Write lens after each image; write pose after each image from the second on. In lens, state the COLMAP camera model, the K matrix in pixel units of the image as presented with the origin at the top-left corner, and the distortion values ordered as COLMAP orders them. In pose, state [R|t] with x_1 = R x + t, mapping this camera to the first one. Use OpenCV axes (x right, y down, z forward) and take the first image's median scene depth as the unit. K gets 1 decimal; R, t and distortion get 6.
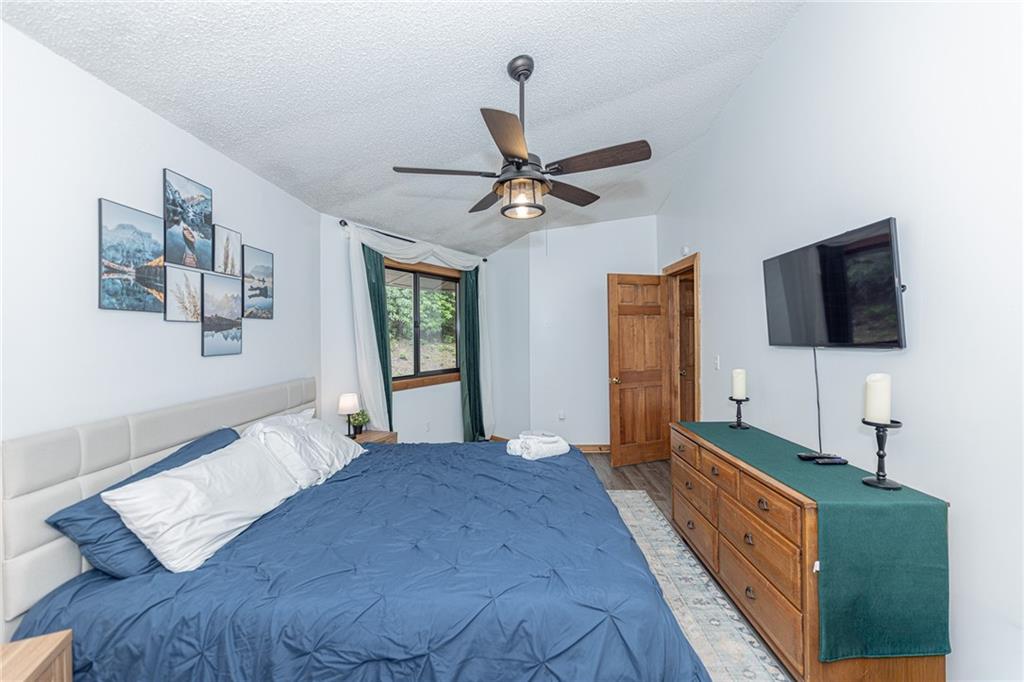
lens RADIAL K [[410.0, 0, 512.9], [0, 410.0, 337.6], [0, 0, 1]] dist [0.005823, -0.000716]
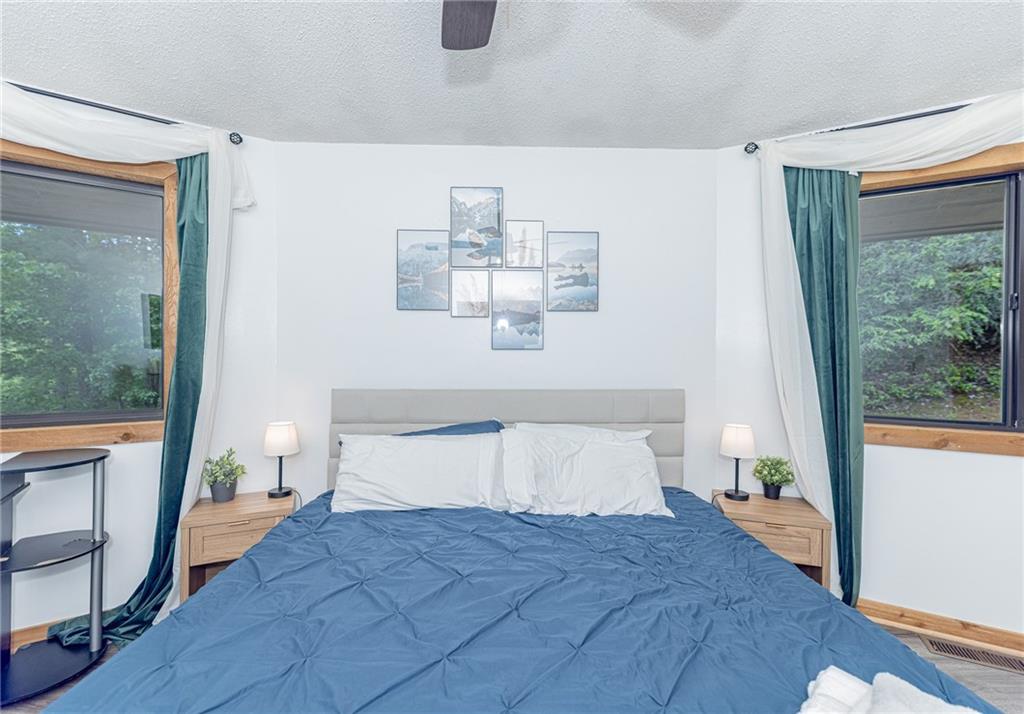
lens RADIAL K [[426.1, 0, 513.2], [0, 426.1, 360.7], [0, 0, 1]] dist [-0.003113, -0.000086]
pose [[0.047096, 0.014147, -0.998790, 0.350659], [-0.012340, 0.999832, 0.013580, 0.059601], [0.998814, 0.011686, 0.047263, 1.016041]]
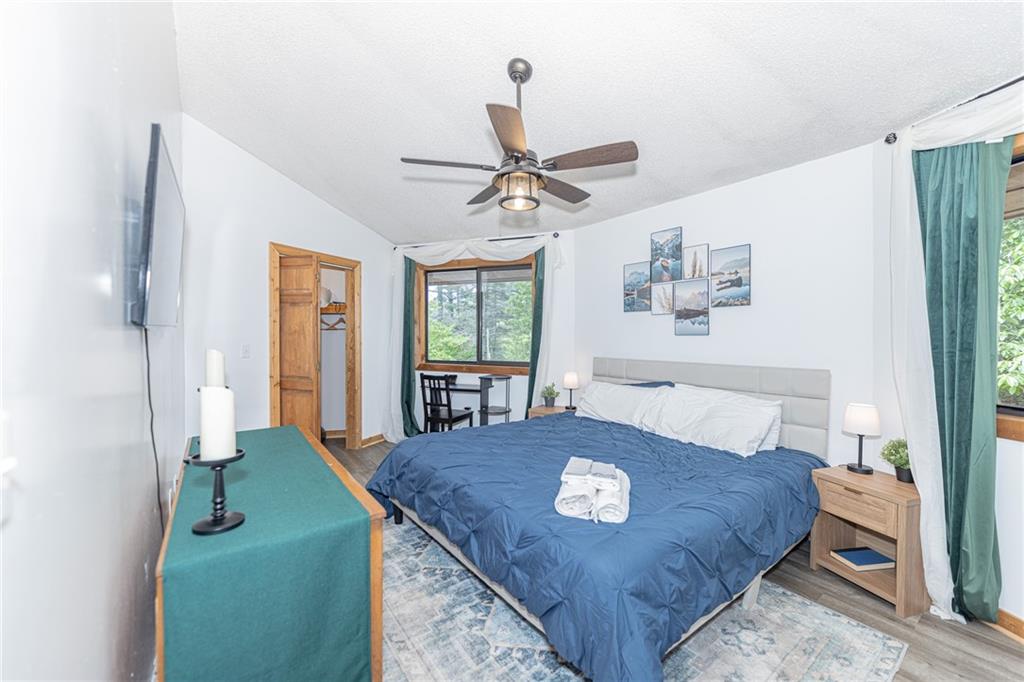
lens RADIAL K [[410.0, 0, 510.9], [0, 410.0, 338.0], [0, 0, 1]] dist [0.005823, -0.000716]
pose [[-0.792187, 0.001003, -0.610278, 0.730091], [-0.007032, 0.999917, 0.010771, 0.044370], [0.610238, 0.012824, -0.792114, 1.894615]]
